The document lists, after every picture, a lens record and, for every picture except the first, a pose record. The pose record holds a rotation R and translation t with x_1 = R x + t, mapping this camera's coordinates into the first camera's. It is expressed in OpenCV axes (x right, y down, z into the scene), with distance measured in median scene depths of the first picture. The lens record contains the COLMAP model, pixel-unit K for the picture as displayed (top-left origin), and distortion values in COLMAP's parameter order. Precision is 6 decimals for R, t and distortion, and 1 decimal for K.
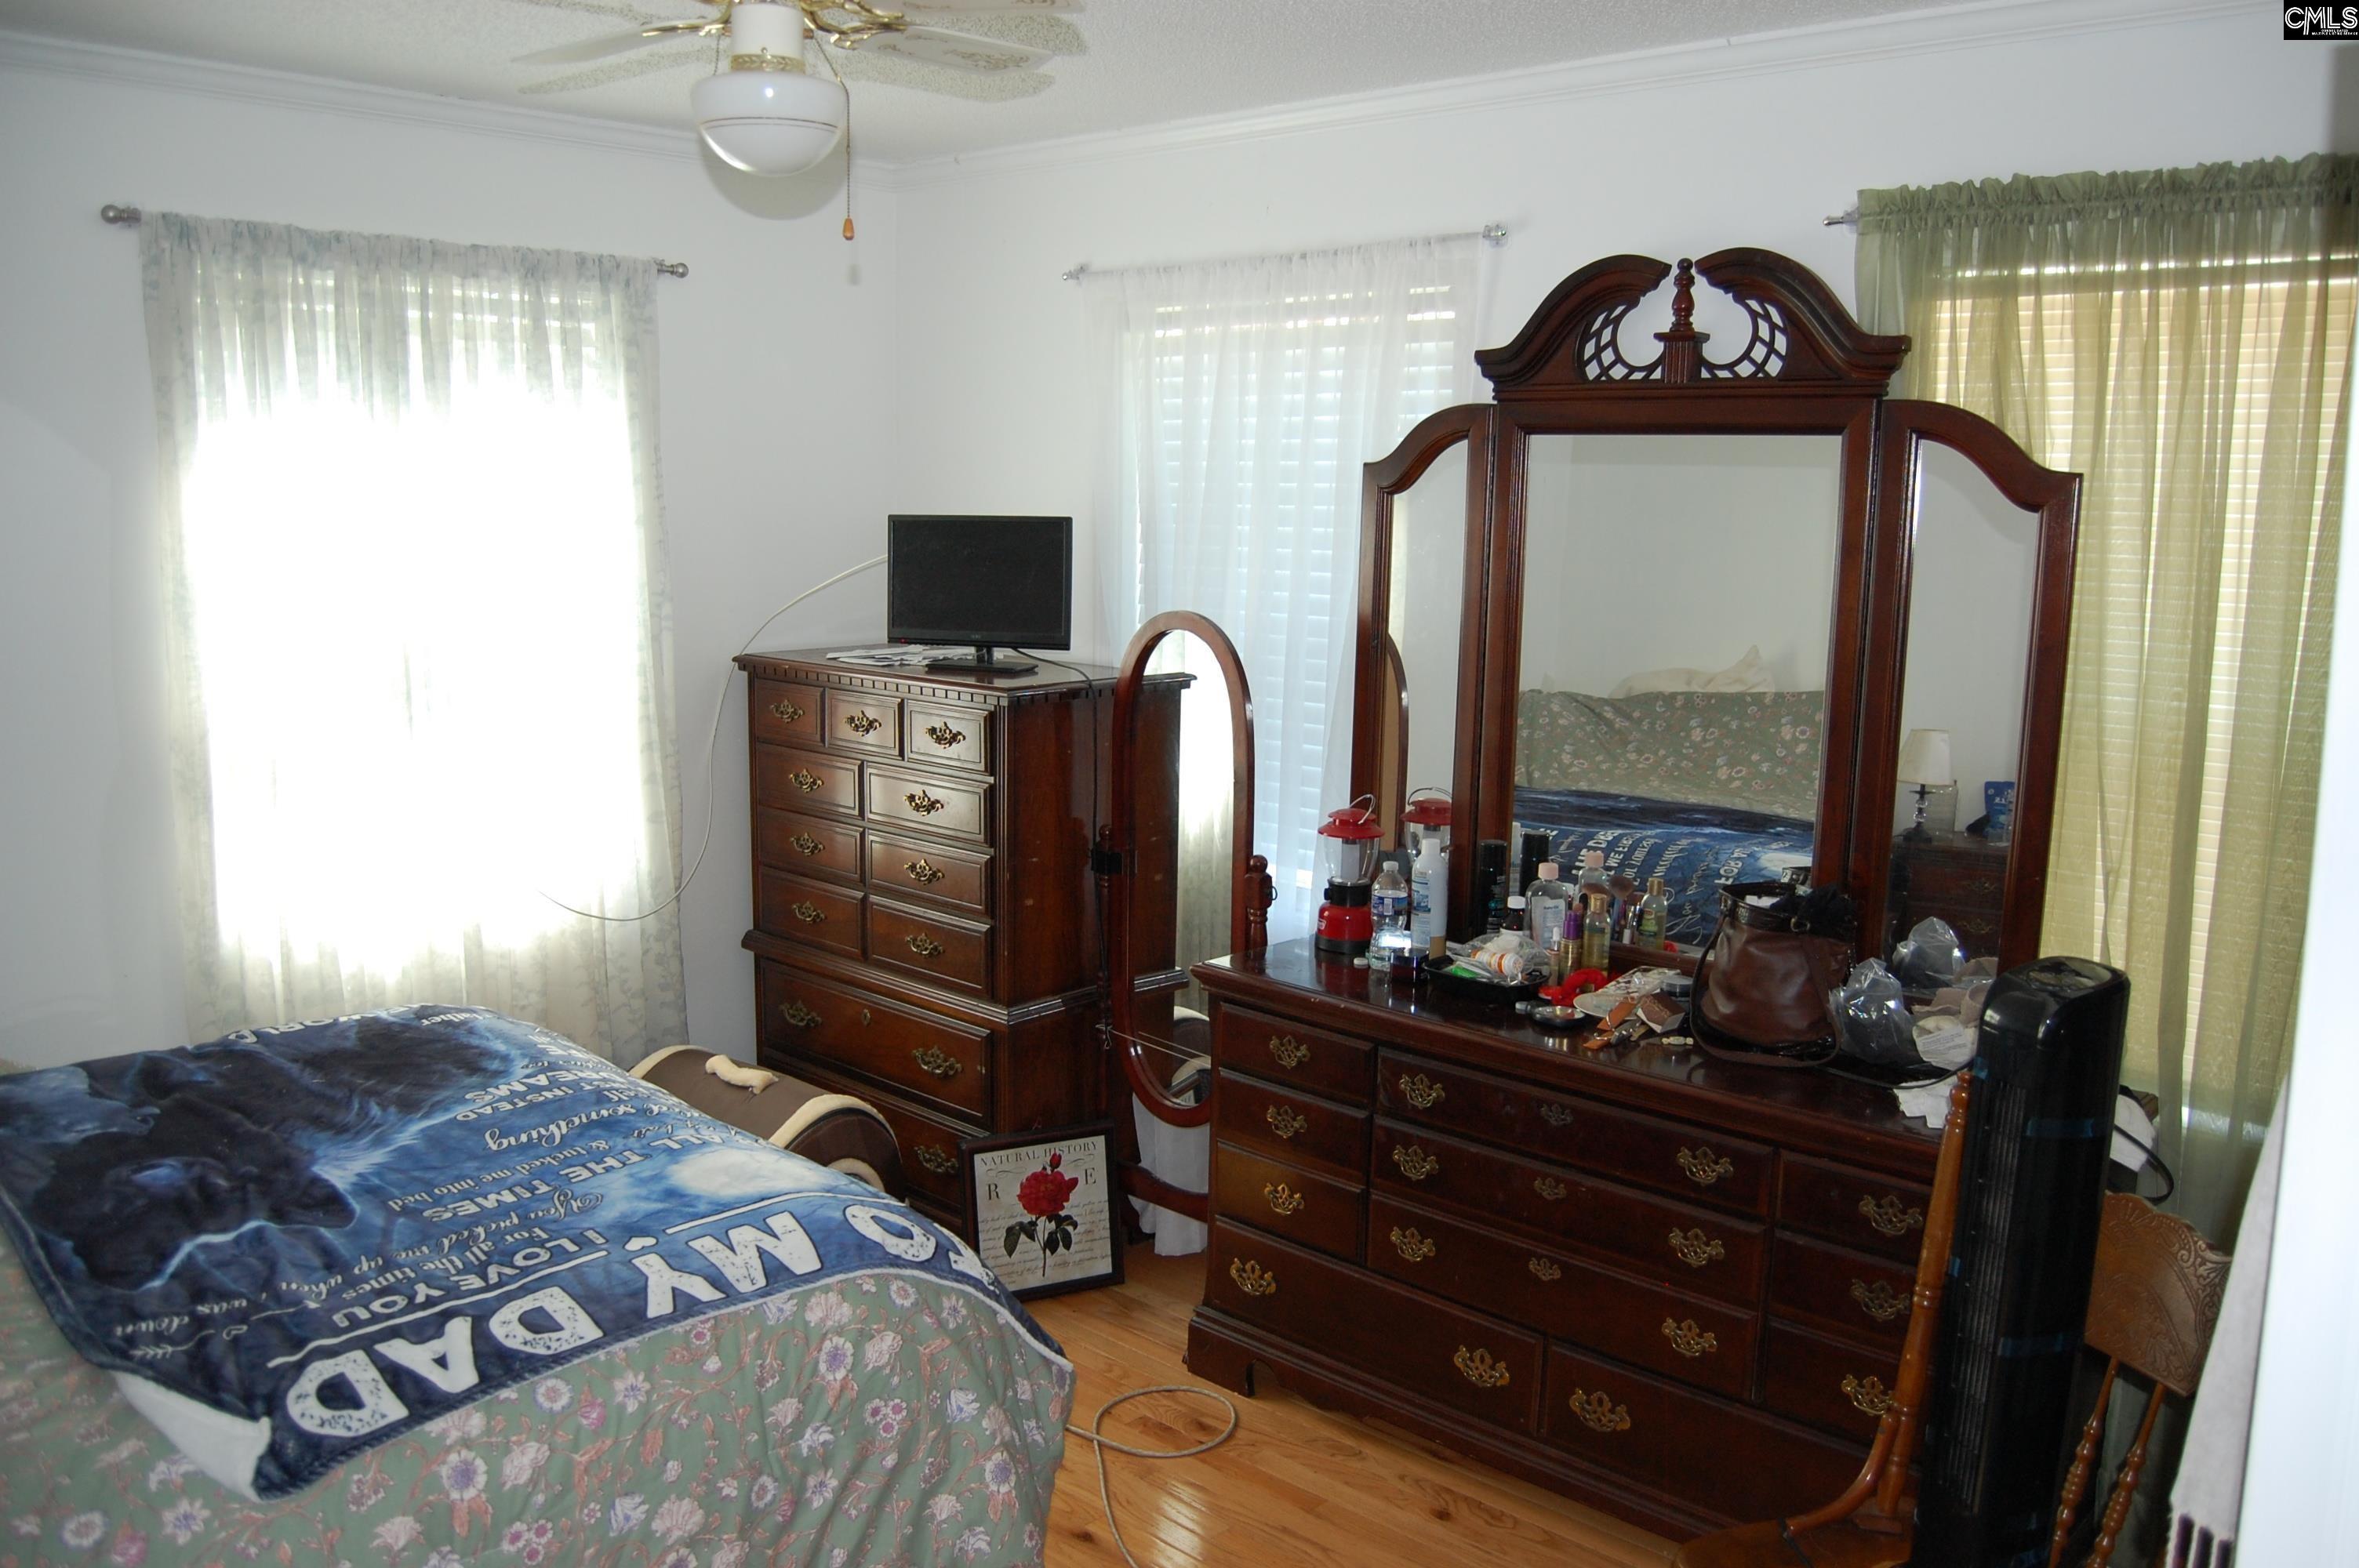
lens RADIAL K [[1845.1, 0, 1198.7], [0, 1845.1, 783.1], [0, 0, 1]] dist [-0.098554, 0.042105]
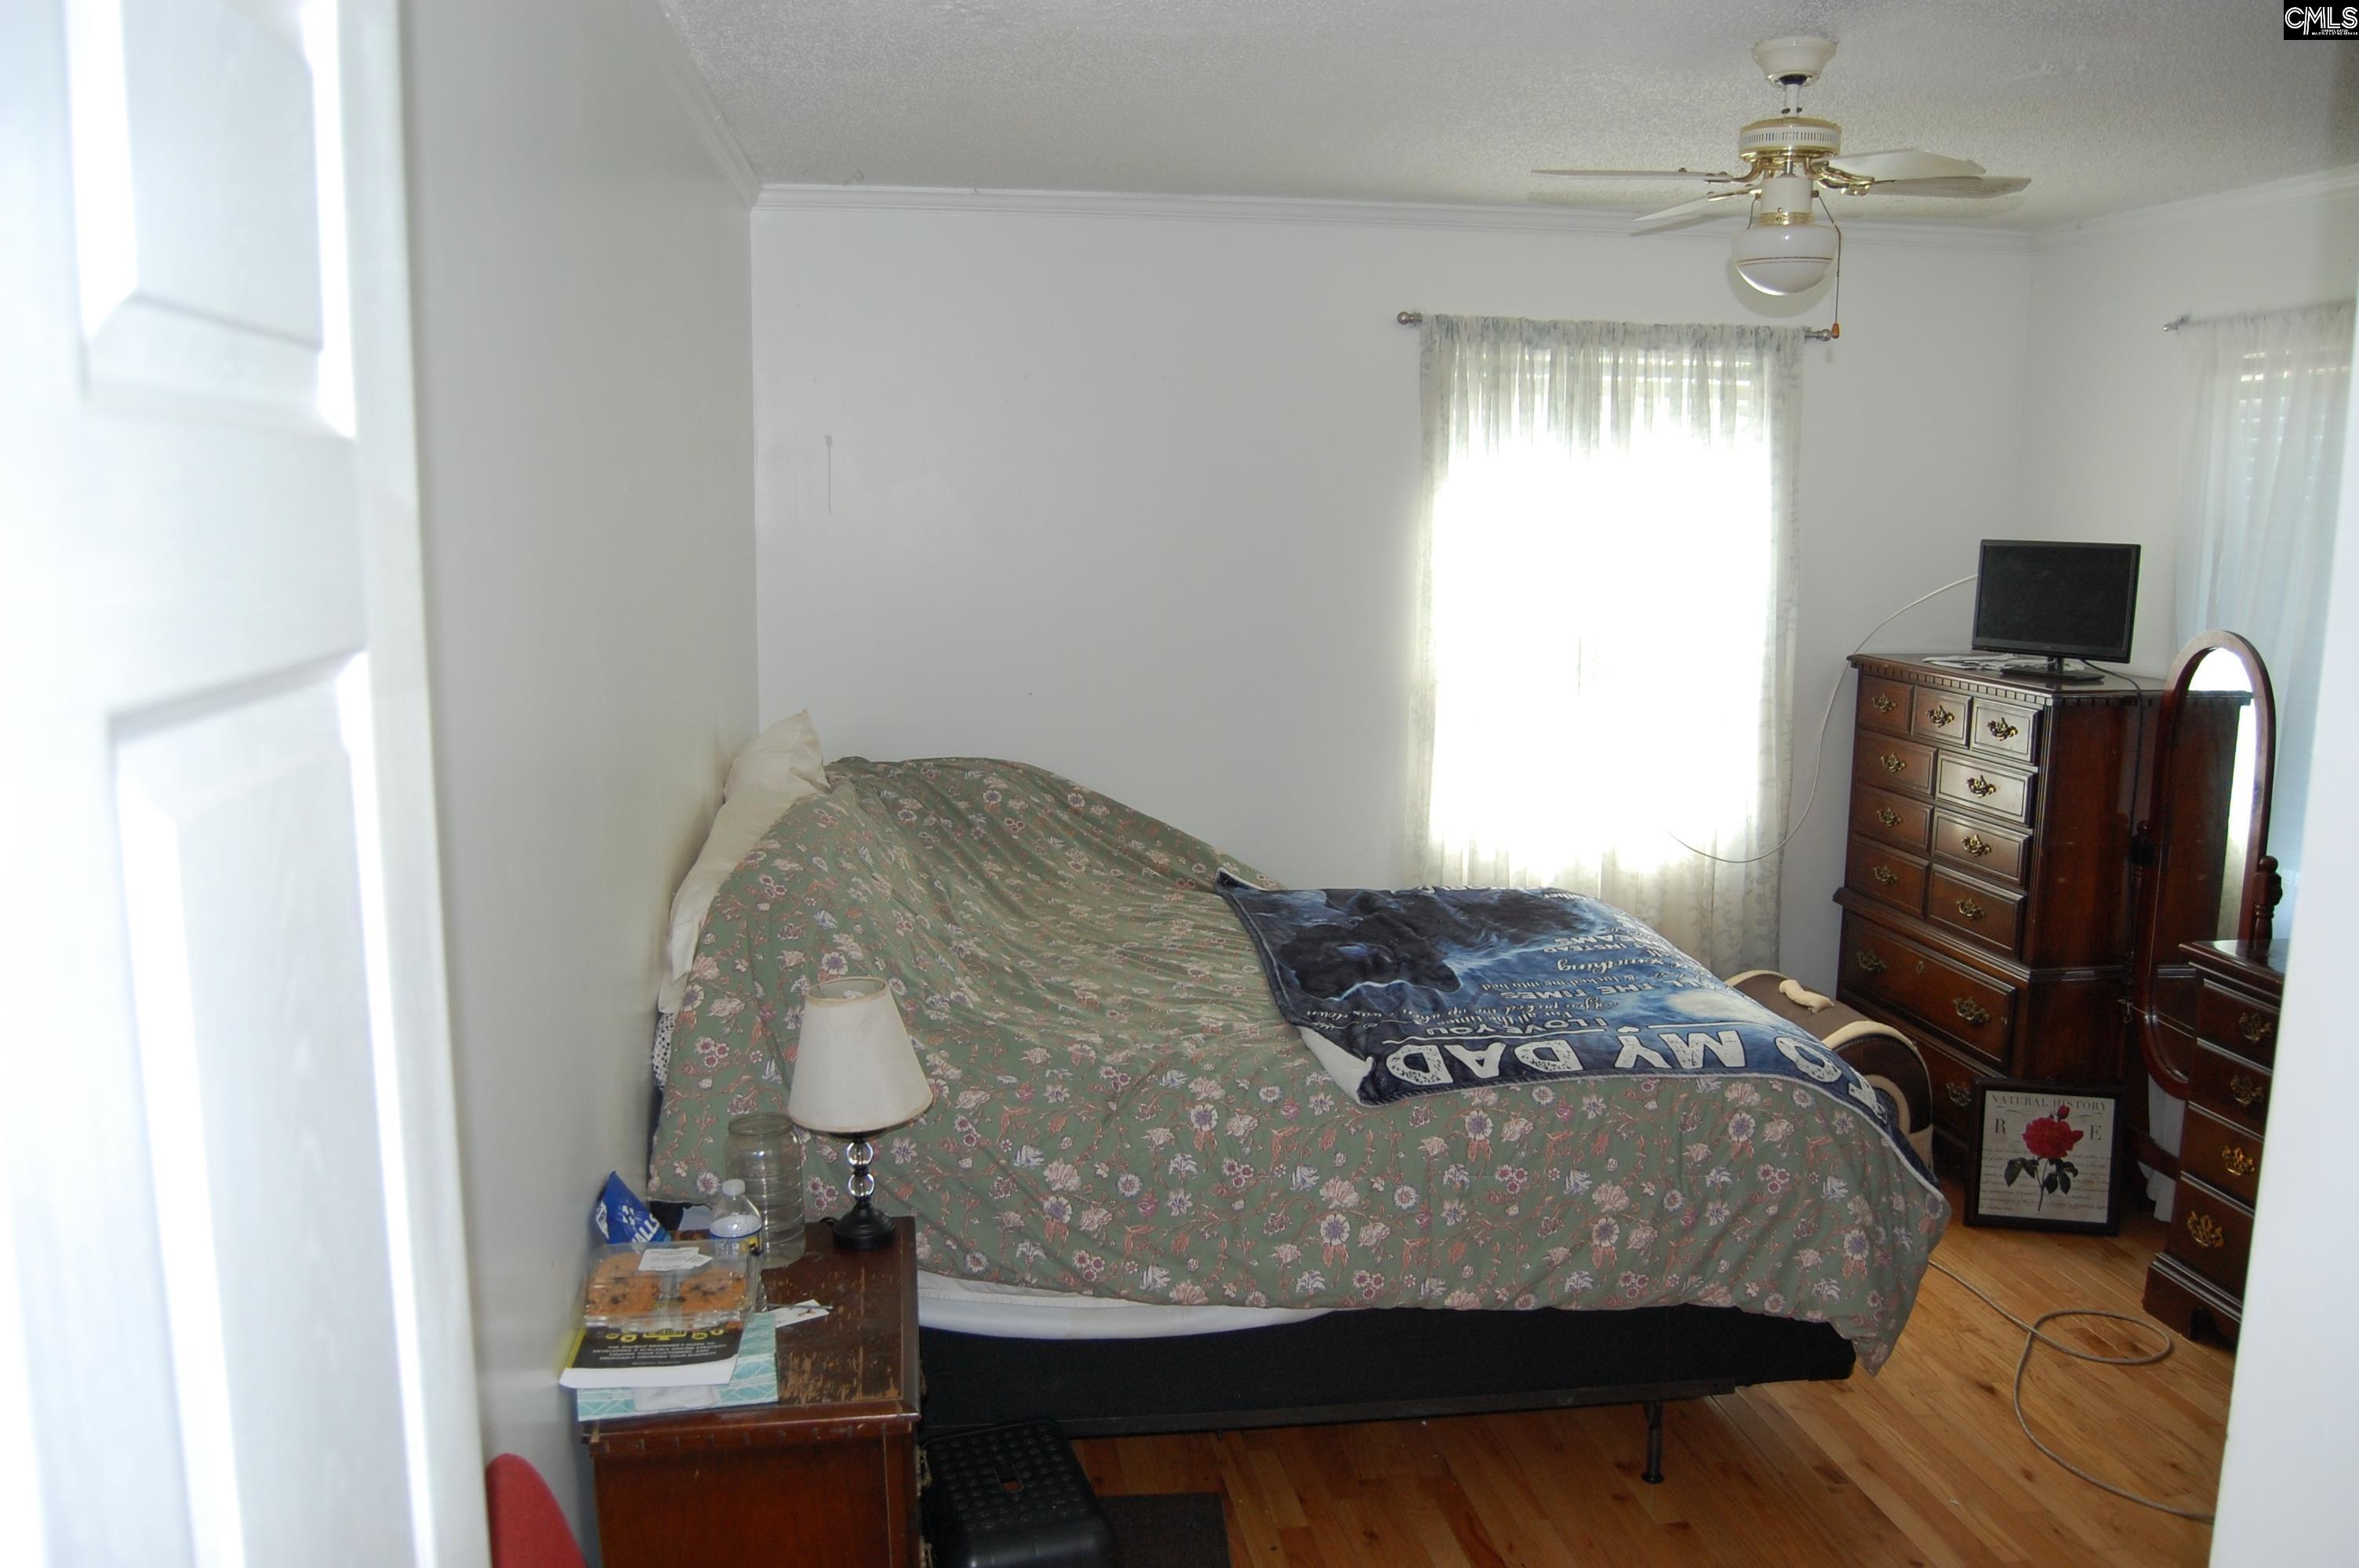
lens RADIAL K [[1845.1, 0, 1198.7], [0, 1845.1, 783.1], [0, 0, 1]] dist [-0.098554, 0.042105]
pose [[0.779793, 0.089419, -0.619618, 0.201788], [-0.097802, 0.994995, 0.020505, 0.038466], [0.618350, 0.044610, 0.784635, -0.238147]]
